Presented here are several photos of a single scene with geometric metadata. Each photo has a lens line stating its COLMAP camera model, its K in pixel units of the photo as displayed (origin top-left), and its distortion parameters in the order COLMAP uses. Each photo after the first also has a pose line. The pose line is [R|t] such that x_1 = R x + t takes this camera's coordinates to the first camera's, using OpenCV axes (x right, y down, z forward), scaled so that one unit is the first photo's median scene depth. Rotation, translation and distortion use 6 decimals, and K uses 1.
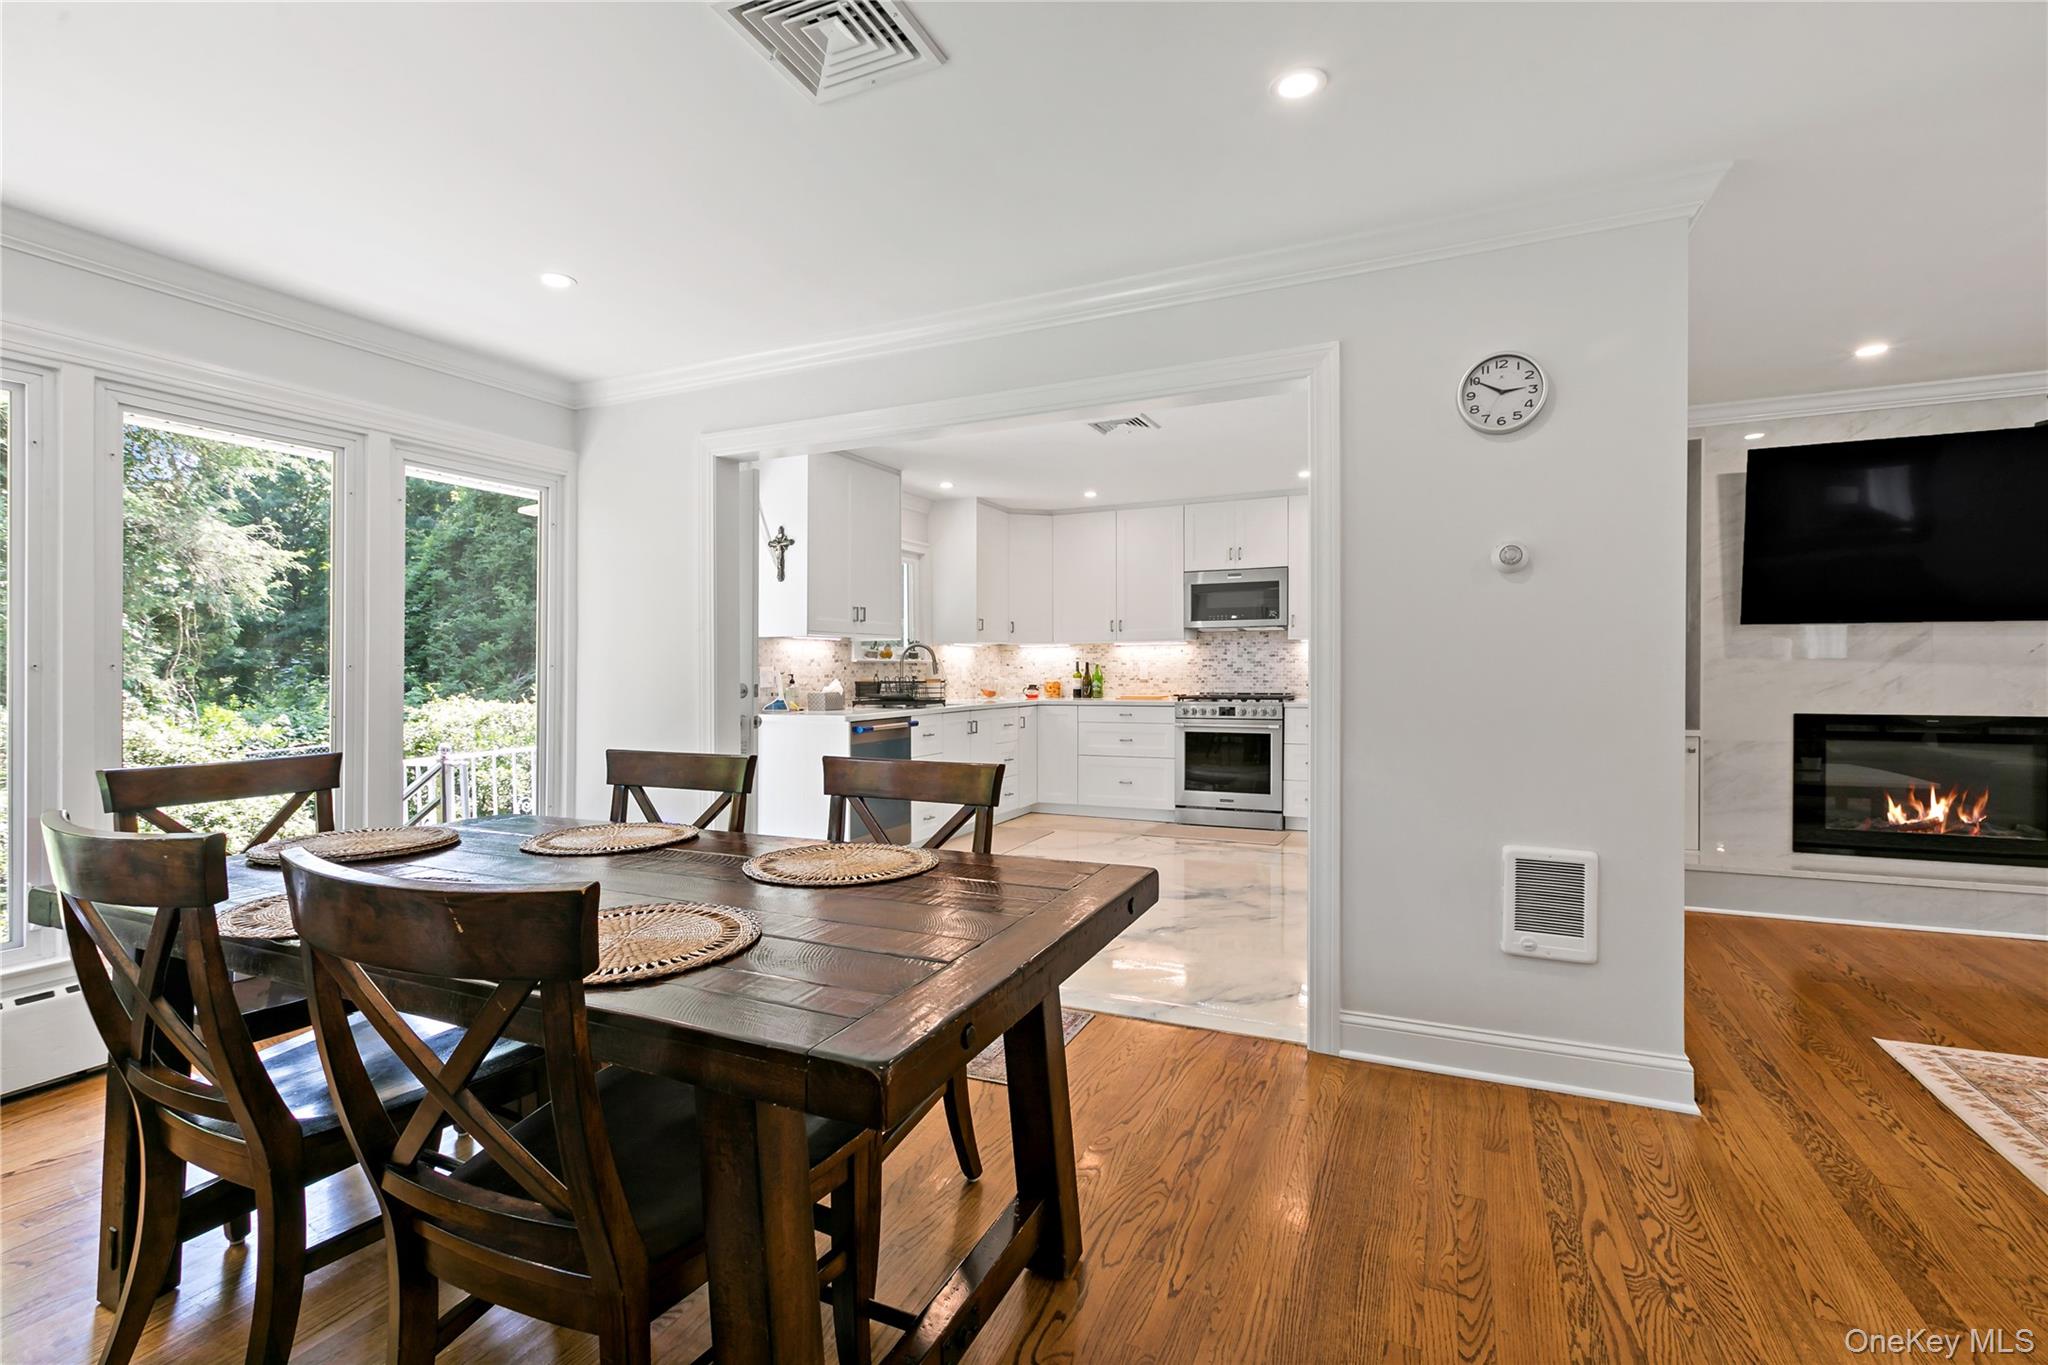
lens RADIAL K [[930.9, 0, 1014.8], [0, 930.9, 674.2], [0, 0, 1]] dist [-0.001719, -0.000123]
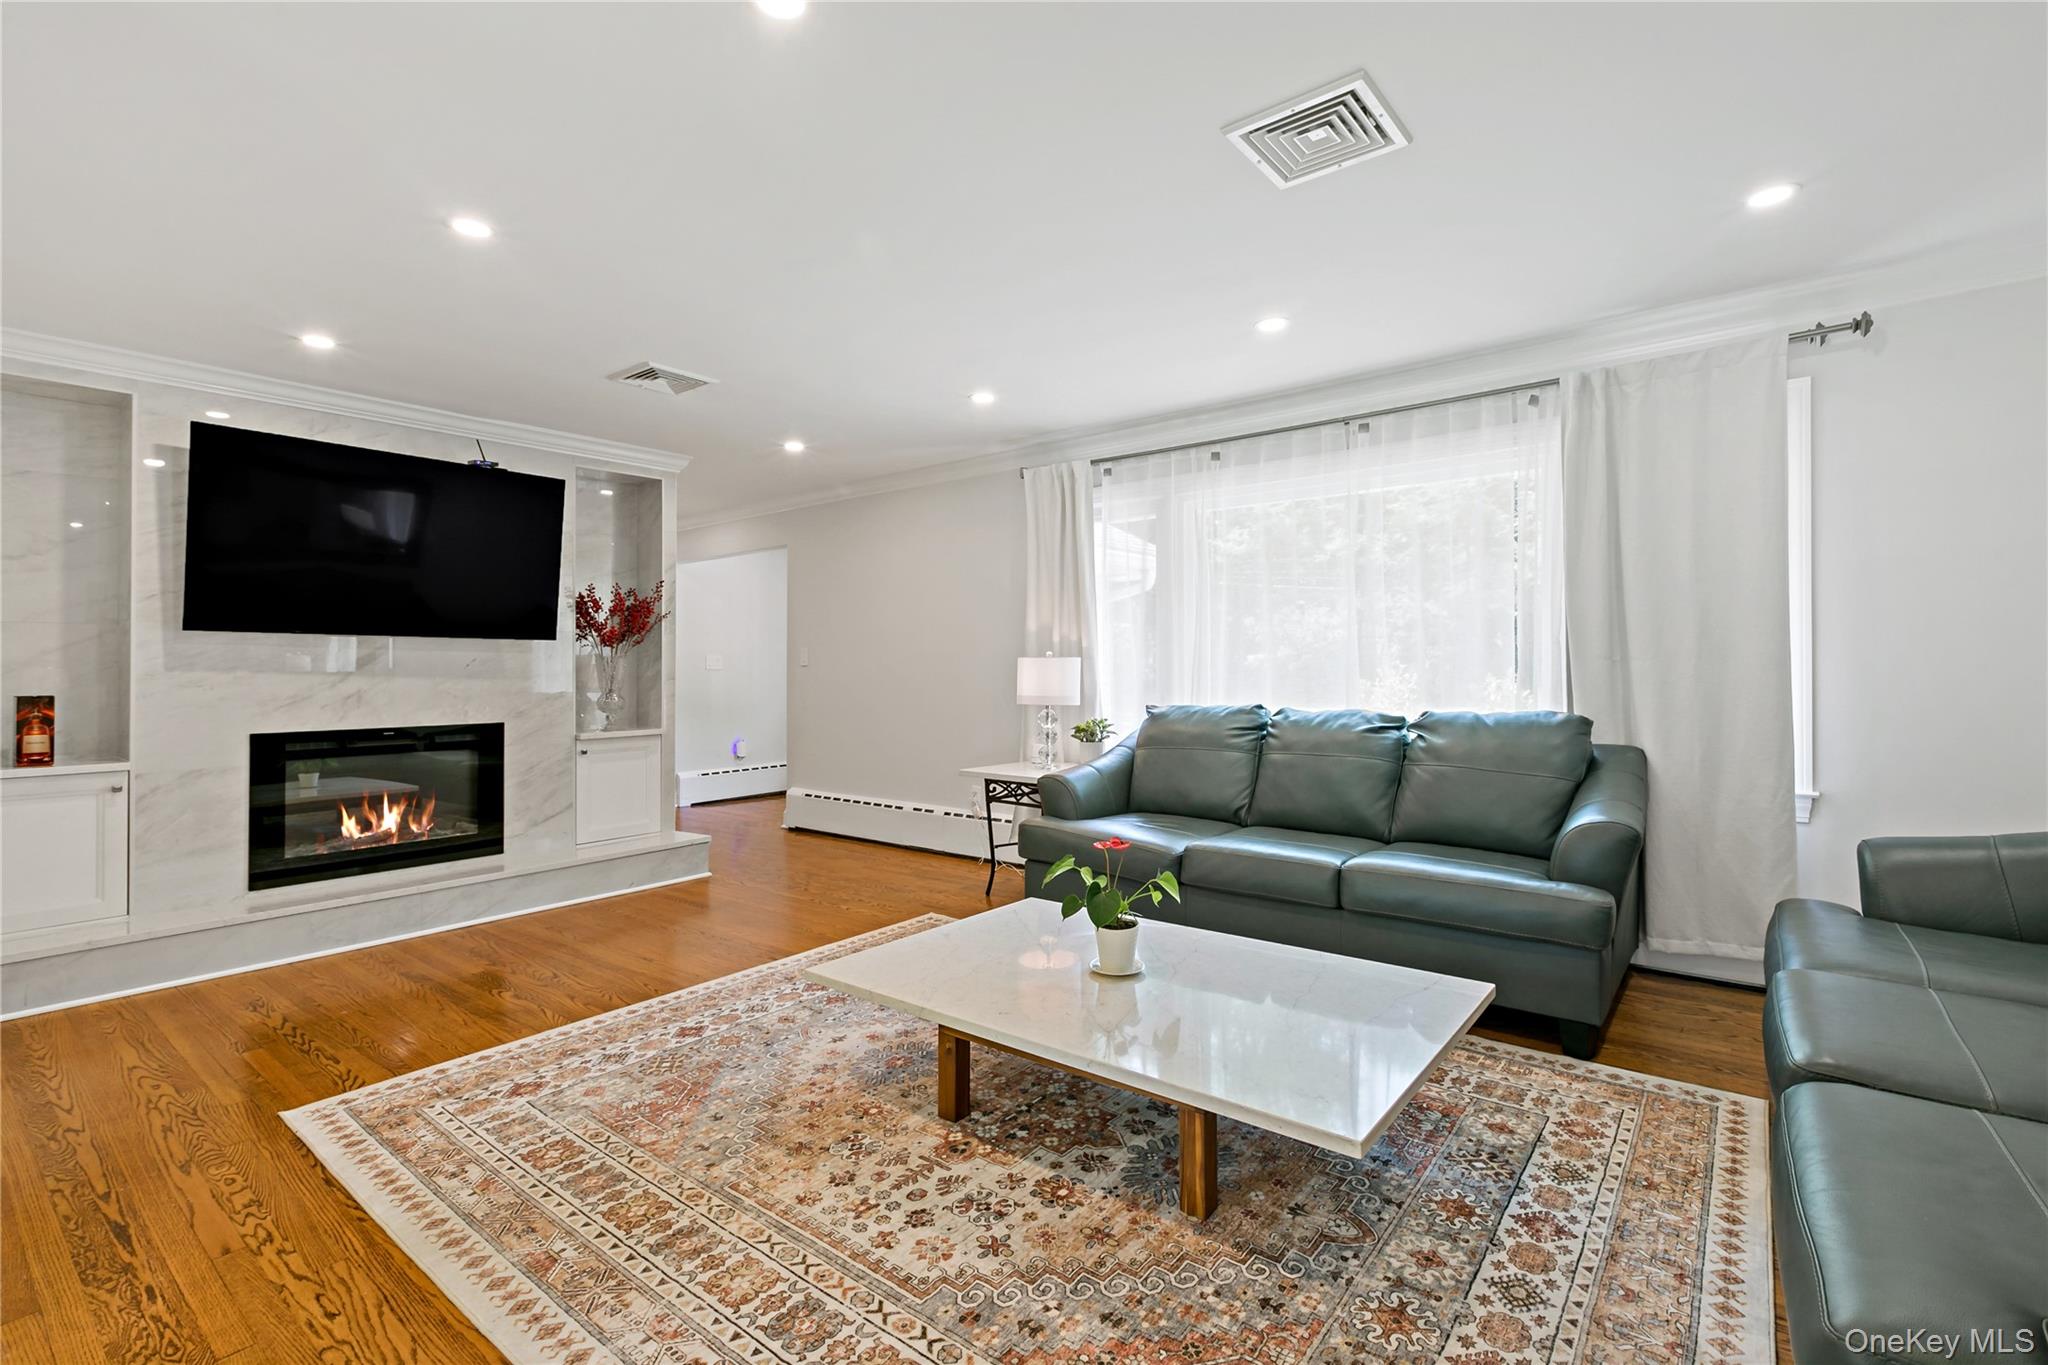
lens RADIAL K [[922.9, 0, 1016.7], [0, 922.9, 663.8], [0, 0, 1]] dist [0.009470, -0.000339]
pose [[0.245485, 0.011949, 0.969327, 0.158082], [0.012846, 0.999796, -0.015578, -0.001081], [-0.969315, 0.016276, 0.245281, 0.075691]]
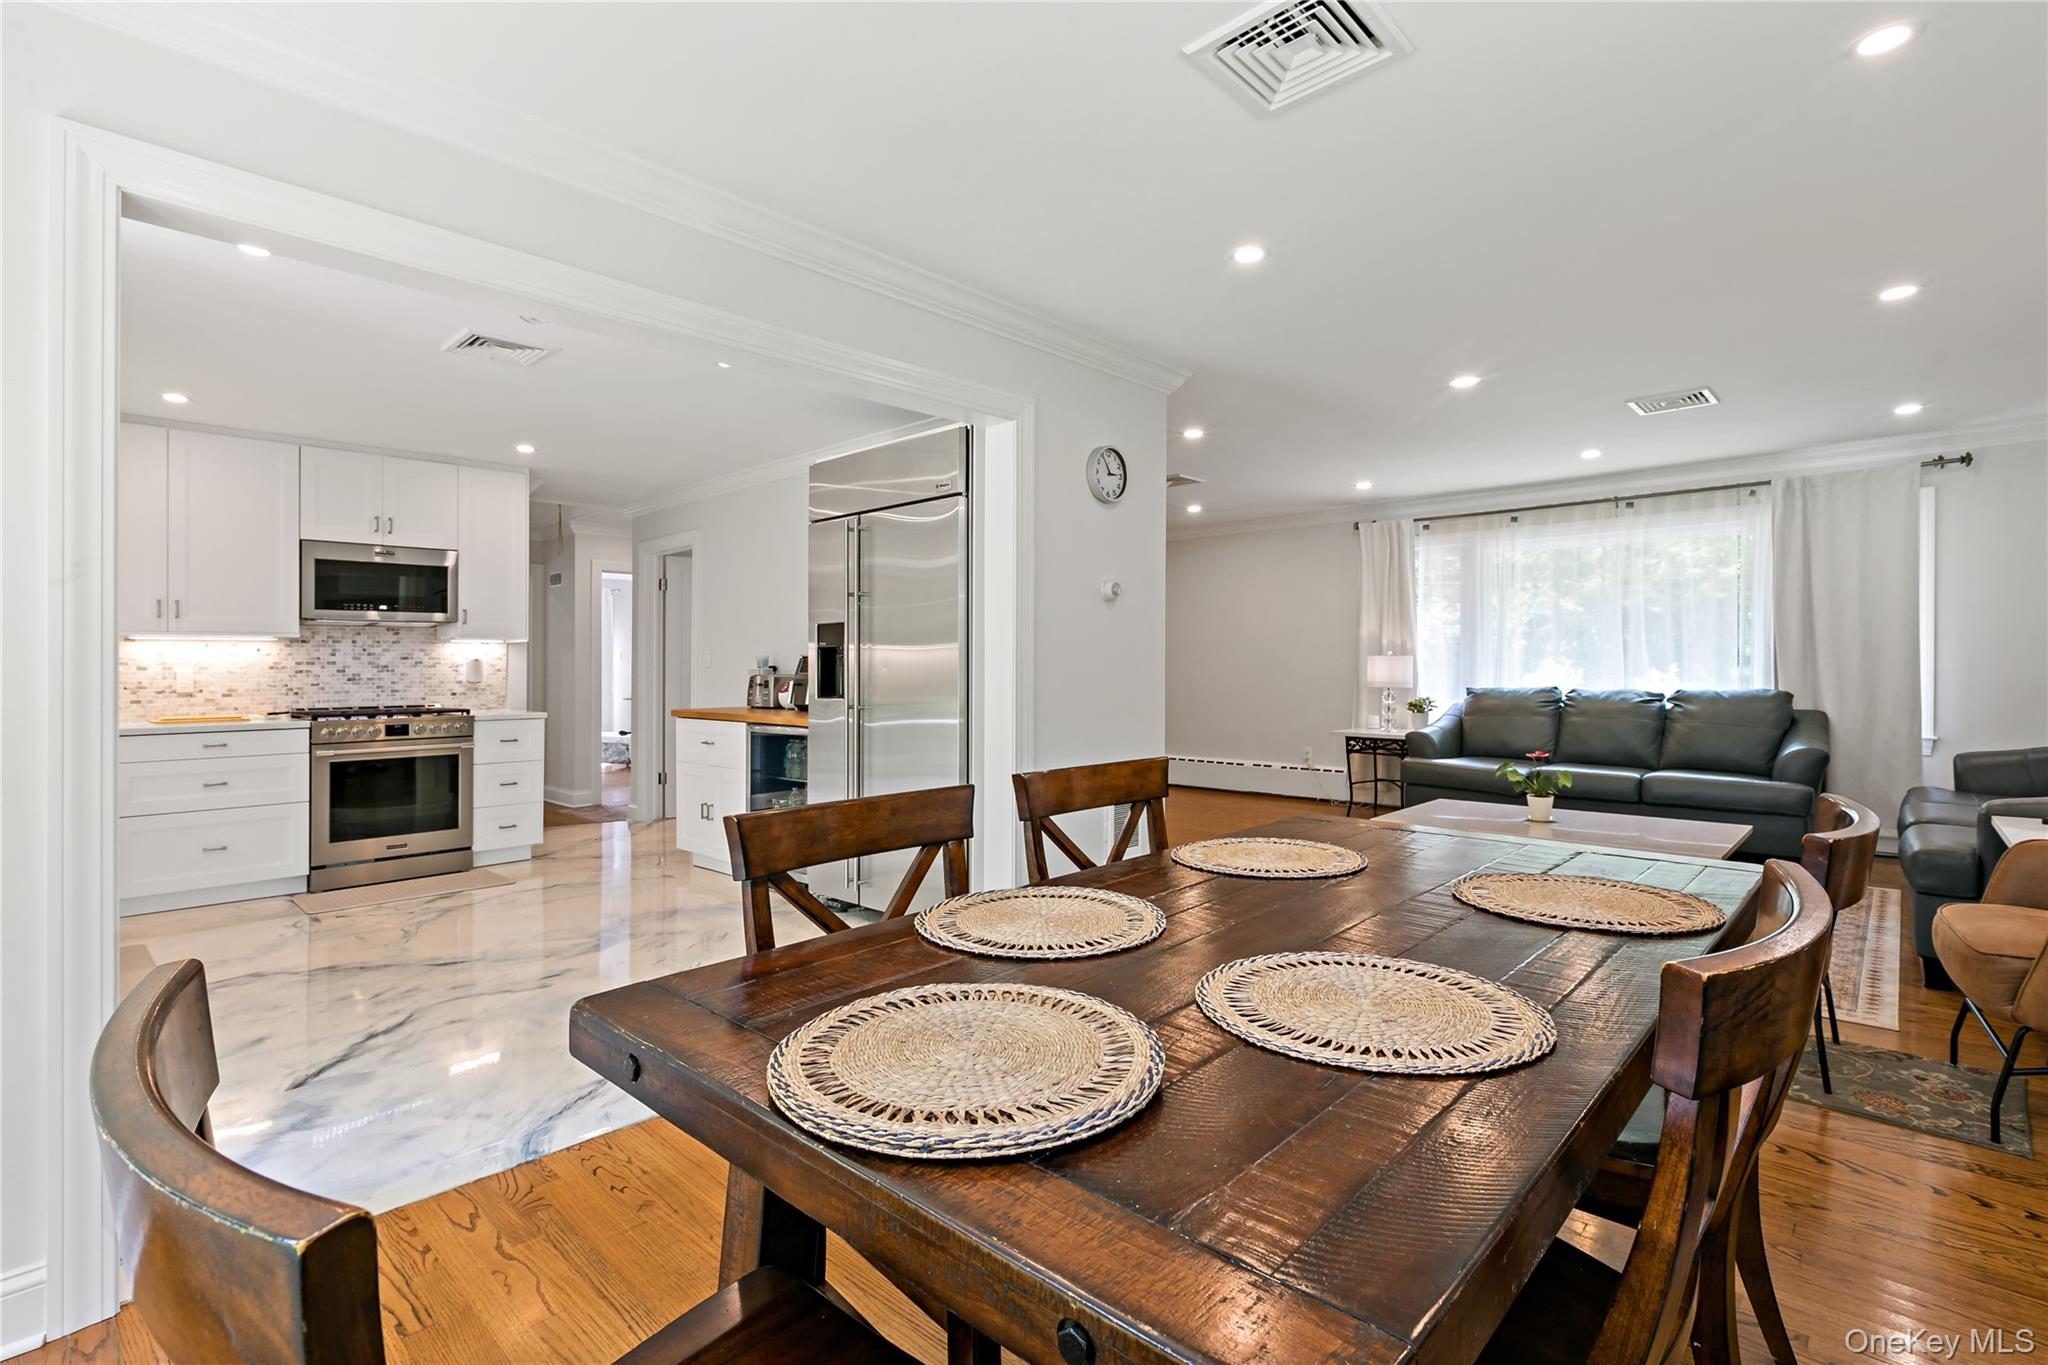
lens RADIAL K [[950.8, 0, 1020.3], [0, 950.8, 674.2], [0, 0, 1]] dist [-0.002100, -0.000007]
pose [[0.317513, -0.002560, 0.948250, -0.489908], [0.012259, 0.999924, -0.001405, 0.001703], [-0.948175, 0.012070, 0.317520, 0.366921]]
